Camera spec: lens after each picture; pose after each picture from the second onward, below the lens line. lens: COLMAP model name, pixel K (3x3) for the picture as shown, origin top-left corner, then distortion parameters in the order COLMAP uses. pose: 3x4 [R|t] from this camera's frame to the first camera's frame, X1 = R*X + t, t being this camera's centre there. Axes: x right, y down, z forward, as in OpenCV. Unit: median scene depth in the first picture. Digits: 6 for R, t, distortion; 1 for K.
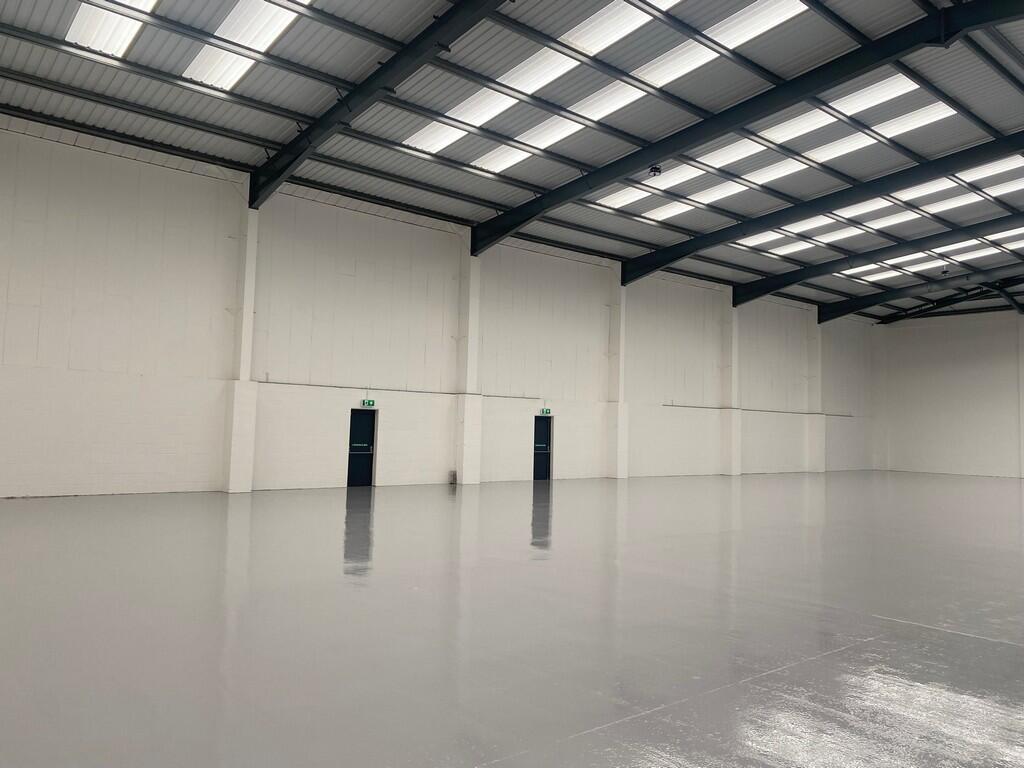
lens RADIAL K [[776.4, 0, 512.0], [0, 776.4, 384.0], [0, 0, 1]] dist [0.007187, -0.000046]
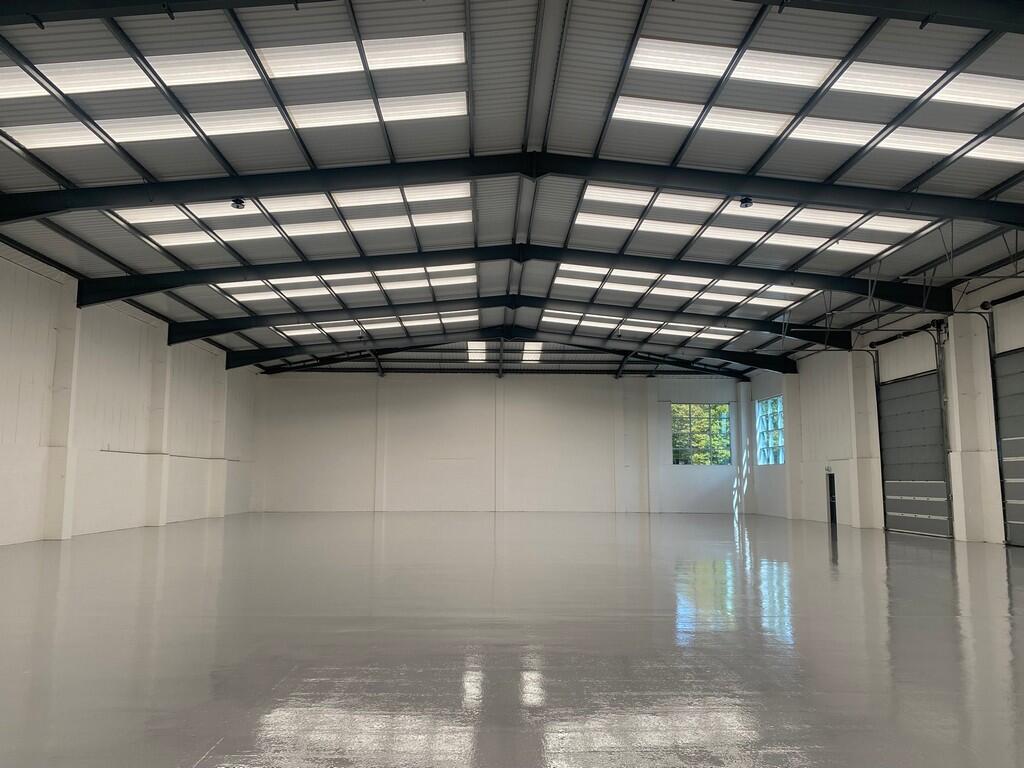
lens RADIAL K [[776.4, 0, 512.0], [0, 776.4, 384.0], [0, 0, 1]] dist [0.007187, -0.000046]
pose [[0.618882, 0.073246, 0.782062, -0.190682], [-0.030871, 0.997142, -0.068960, -0.000611], [-0.784877, 0.018535, 0.619374, 0.093064]]
